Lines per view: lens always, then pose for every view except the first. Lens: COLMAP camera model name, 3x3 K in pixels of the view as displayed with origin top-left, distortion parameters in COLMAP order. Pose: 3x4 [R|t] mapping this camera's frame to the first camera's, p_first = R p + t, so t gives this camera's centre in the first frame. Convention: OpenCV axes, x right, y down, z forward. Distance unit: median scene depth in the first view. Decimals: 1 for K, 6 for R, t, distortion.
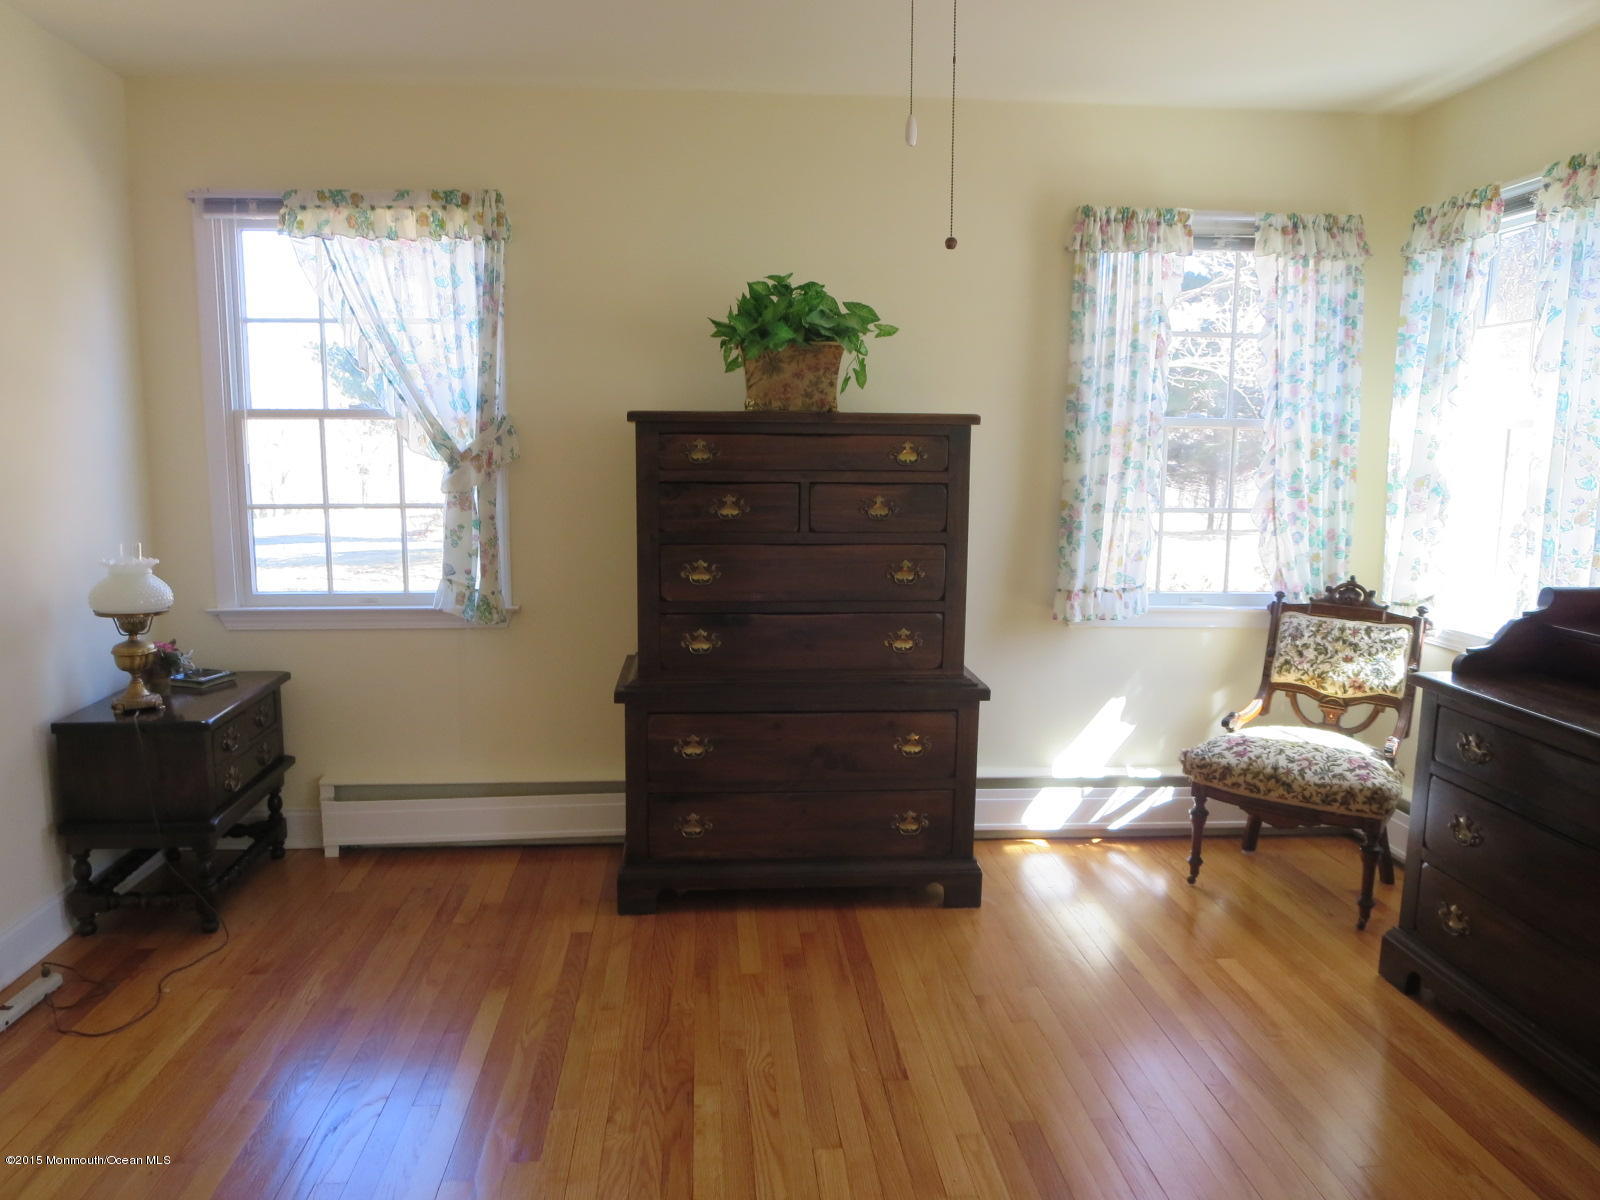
lens RADIAL K [[1137.4, 0, 800.0], [0, 1137.4, 600.0], [0, 0, 1]] dist [-0.022801, 0.034398]
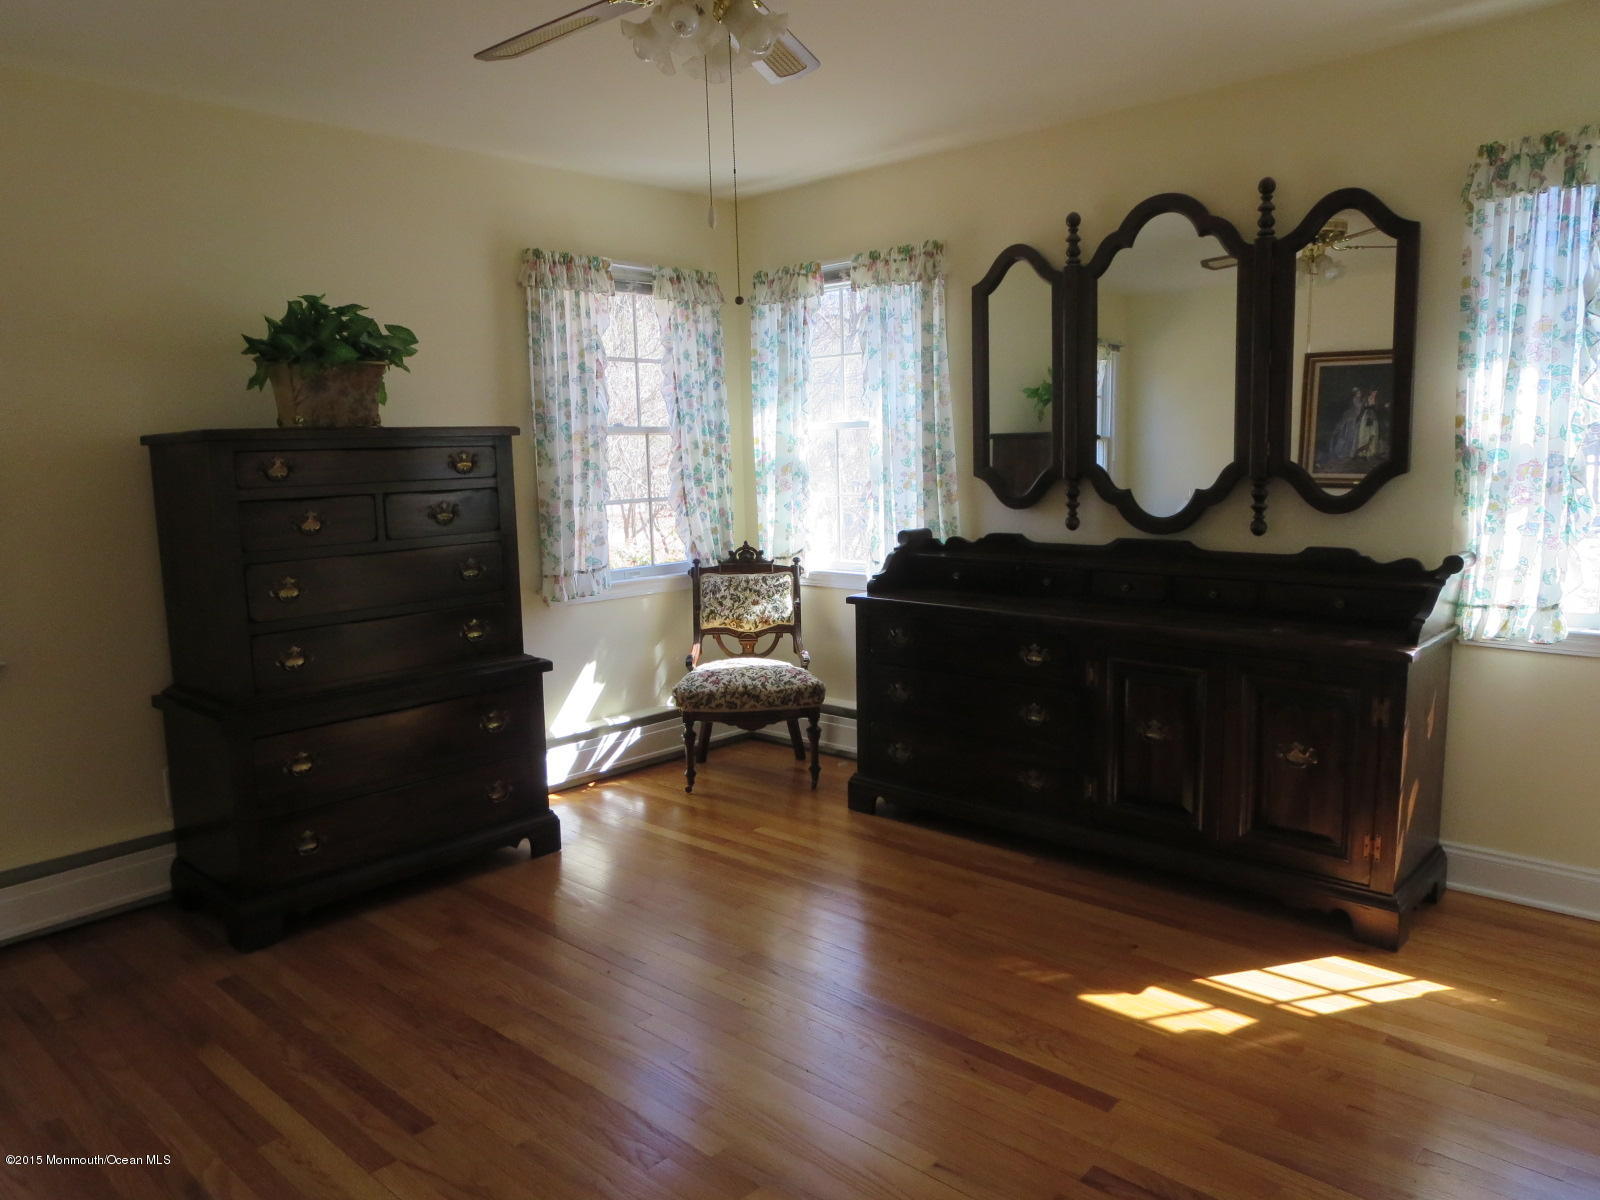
lens RADIAL K [[1115.5, 0, 800.0], [0, 1115.5, 600.0], [0, 0, 1]] dist [-0.031255, 0.006049]
pose [[0.735969, -0.121927, 0.665946, -0.356702], [0.128017, 0.990967, 0.039957, 0.003174], [-0.664802, 0.055846, 0.744929, -0.022112]]
